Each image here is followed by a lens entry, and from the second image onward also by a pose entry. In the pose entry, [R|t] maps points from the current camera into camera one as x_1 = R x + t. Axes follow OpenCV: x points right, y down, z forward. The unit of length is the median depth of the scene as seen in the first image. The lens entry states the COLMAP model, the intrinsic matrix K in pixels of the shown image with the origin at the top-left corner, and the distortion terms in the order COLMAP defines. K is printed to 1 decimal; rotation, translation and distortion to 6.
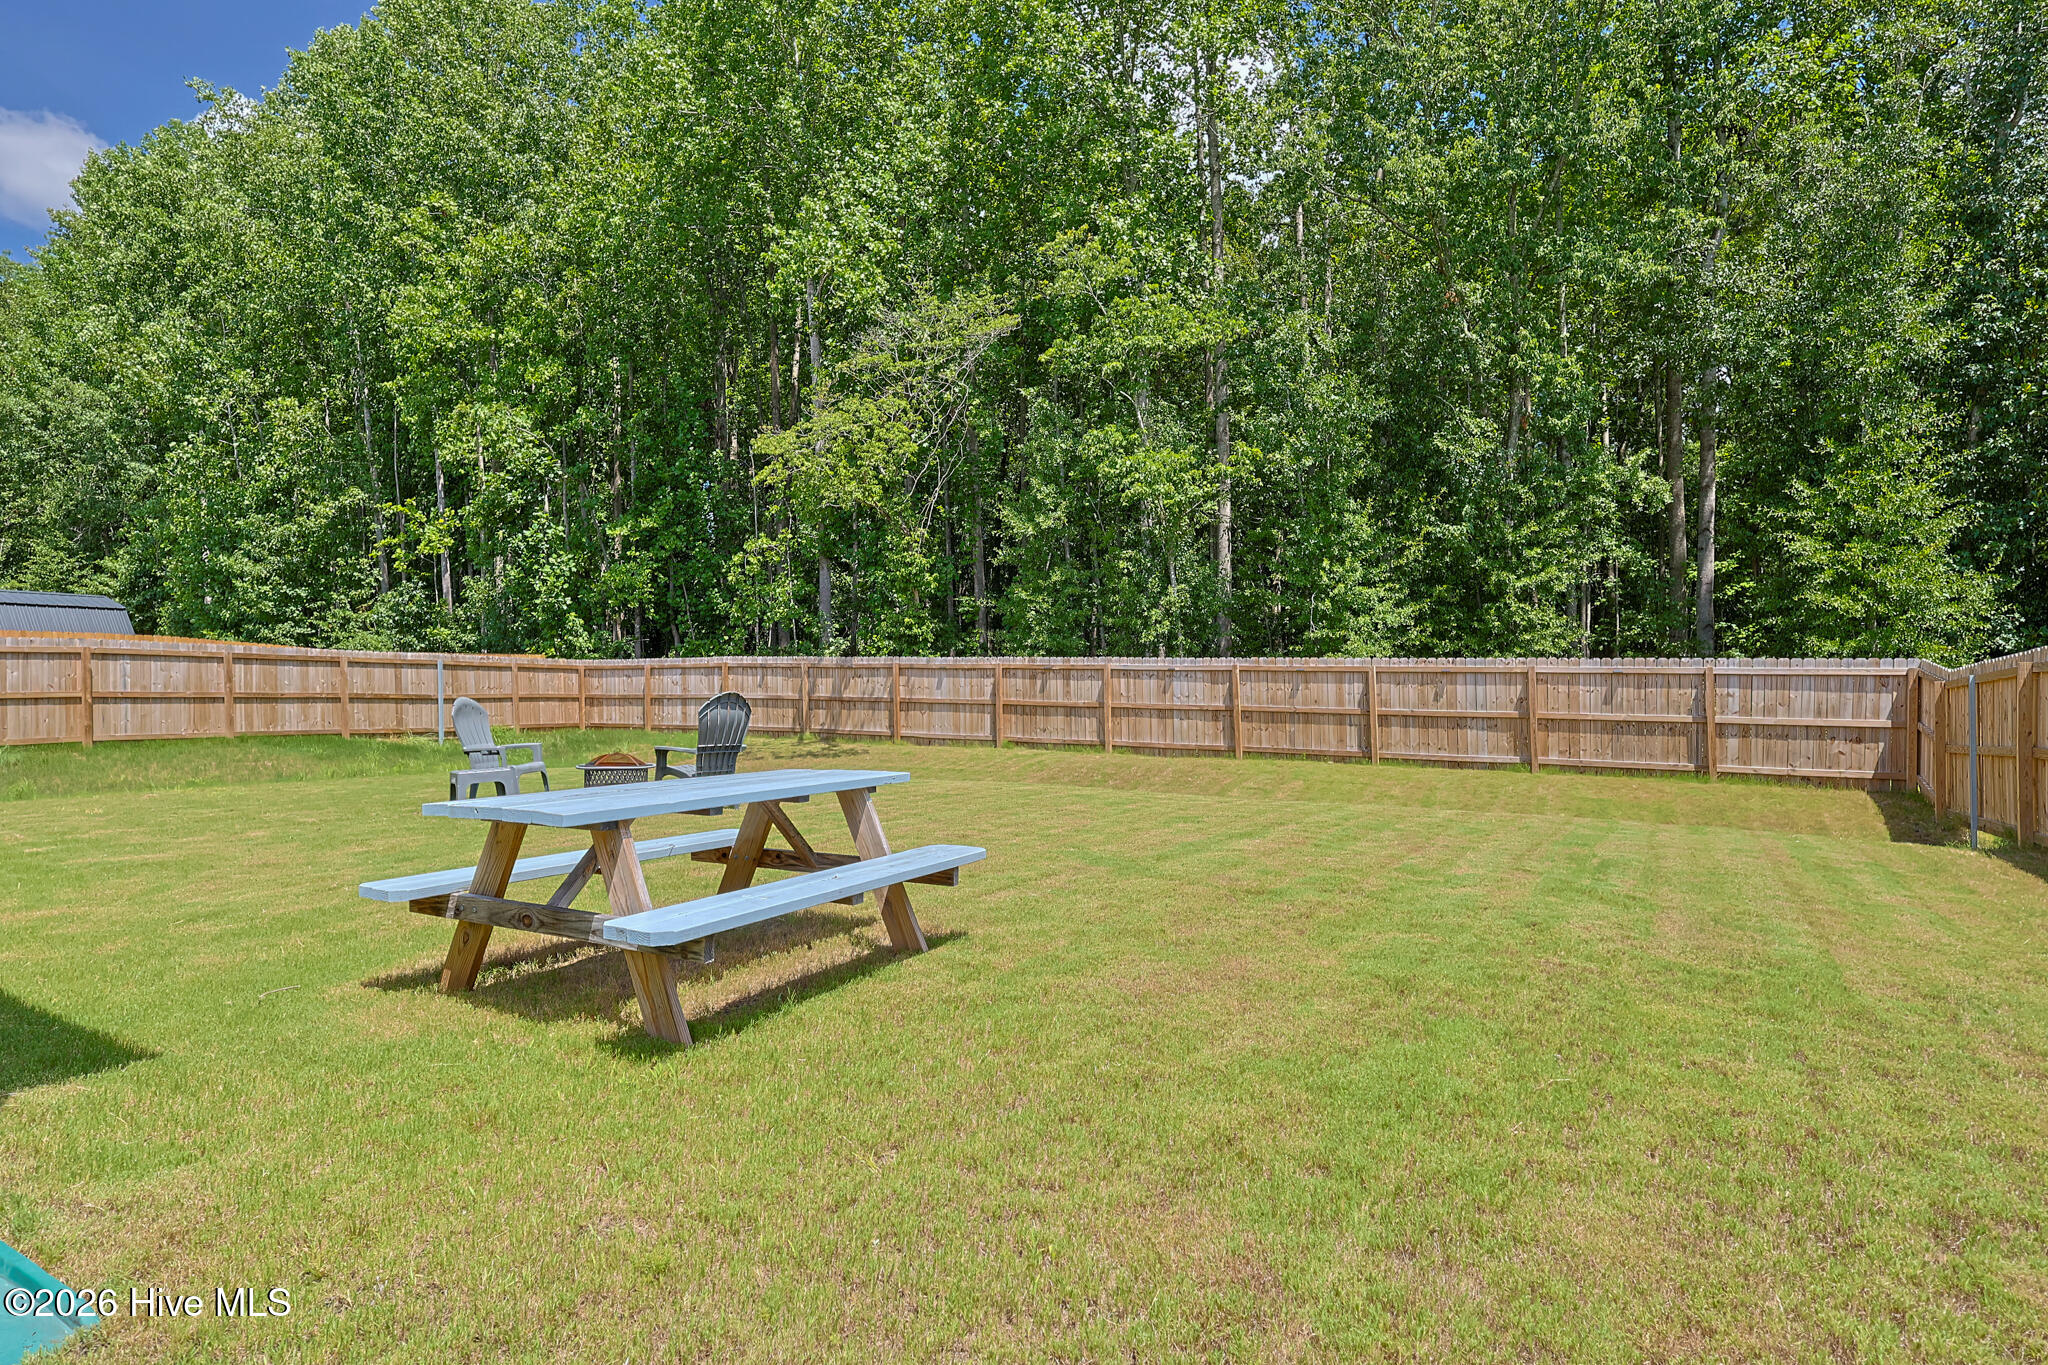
lens RADIAL K [[1061.0, 0, 1026.8], [0, 1061.0, 682.0], [0, 0, 1]] dist [0.002574, -0.000031]
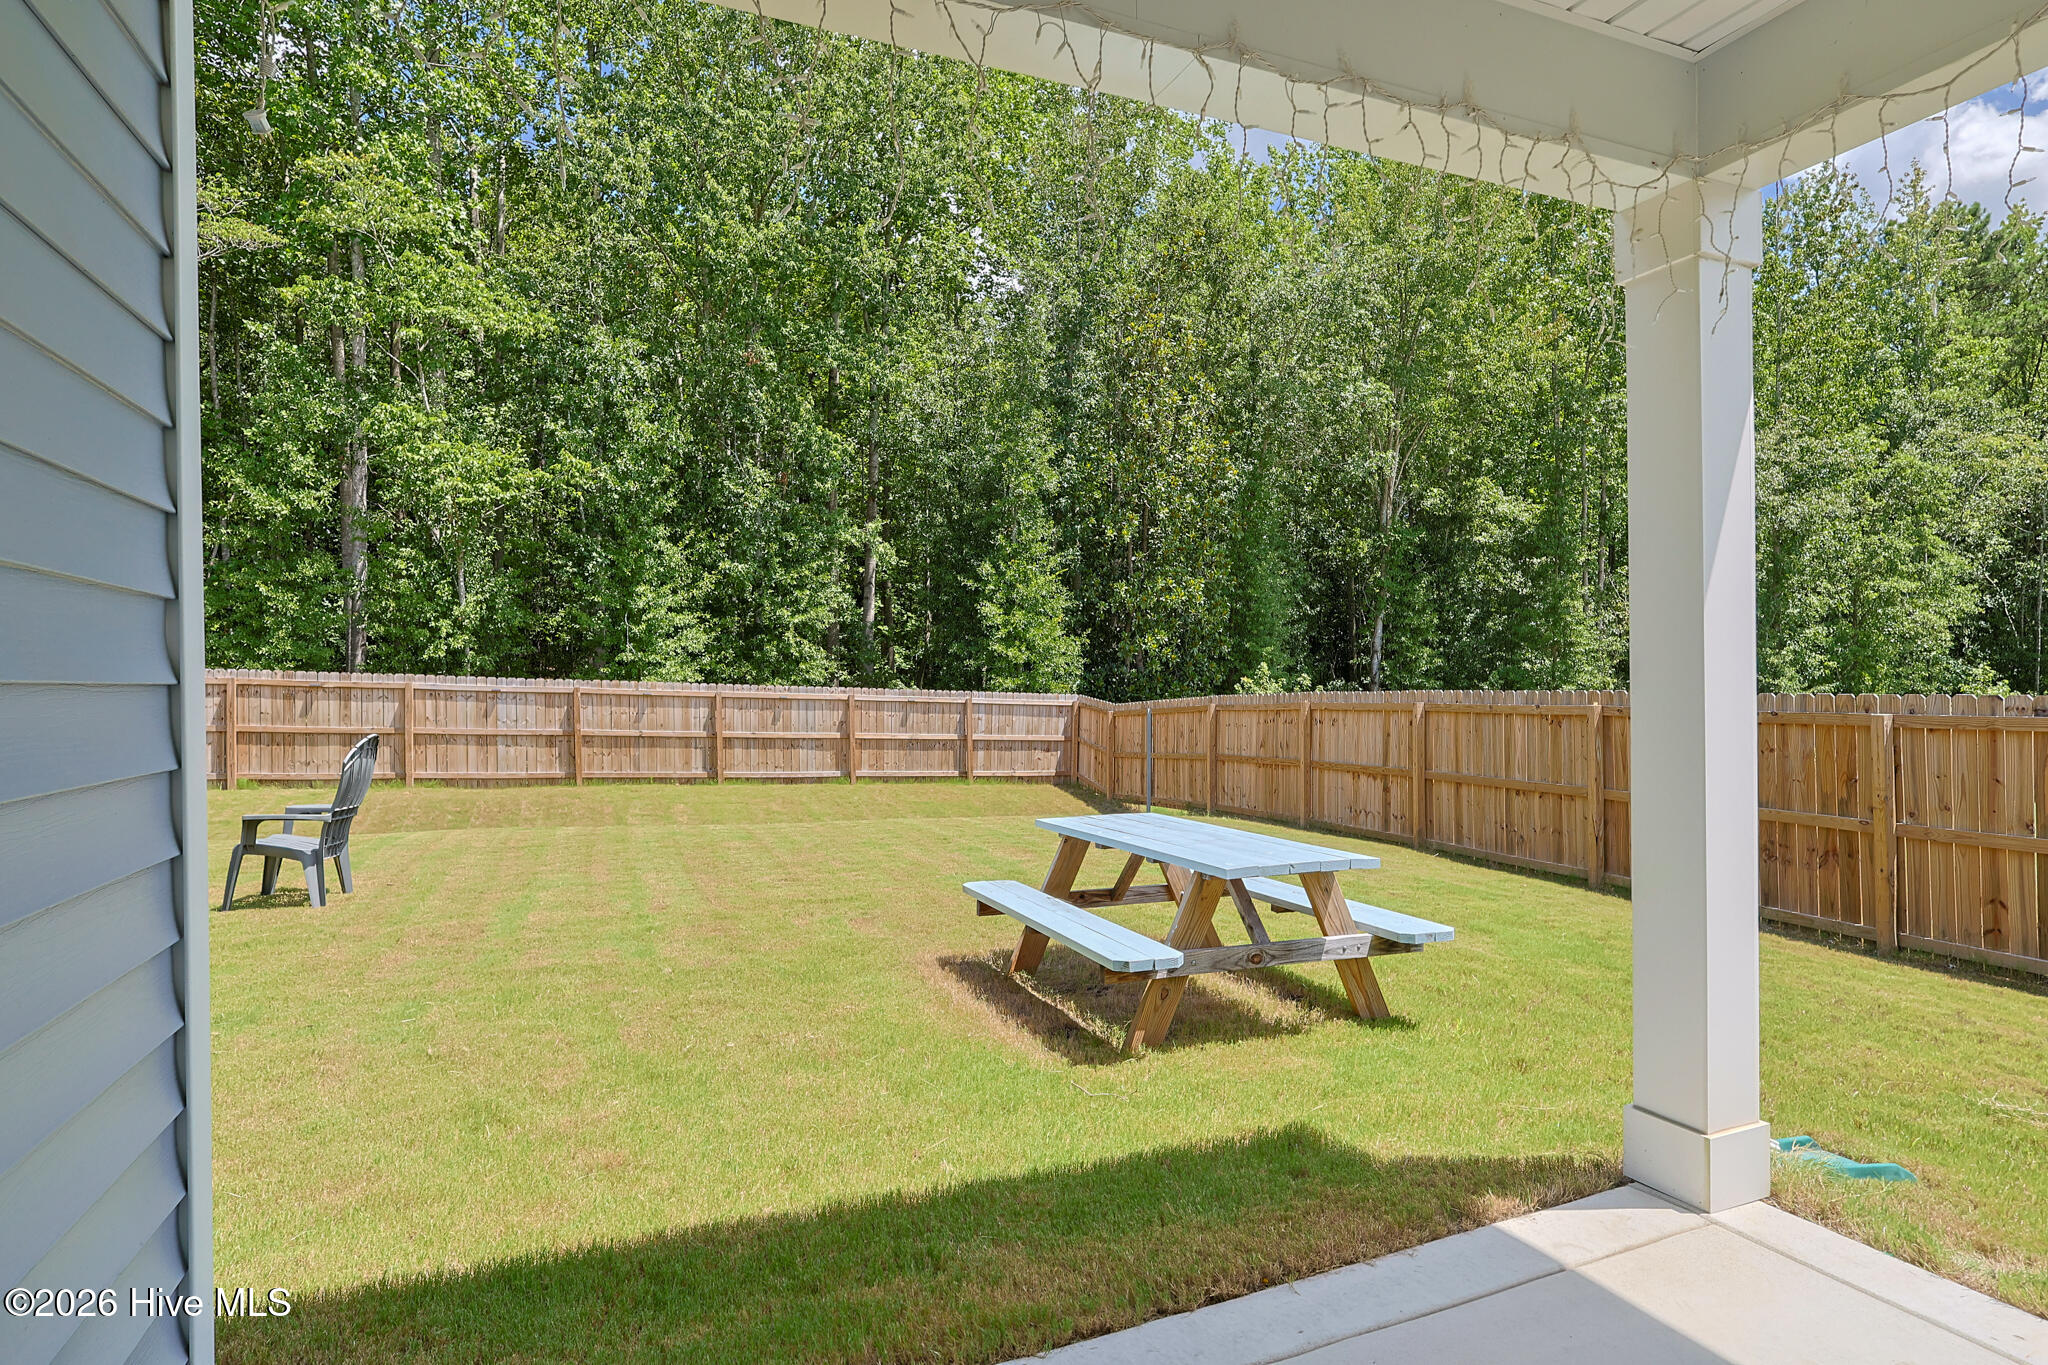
lens RADIAL K [[1061.0, 0, 1026.1], [0, 1061.0, 688.3], [0, 0, 1]] dist [0.002574, -0.000031]
pose [[0.622626, 0.017271, 0.782329, -0.311833], [-0.012592, 0.999848, -0.012052, -0.009807], [-0.782418, -0.002347, 0.622749, 0.099187]]
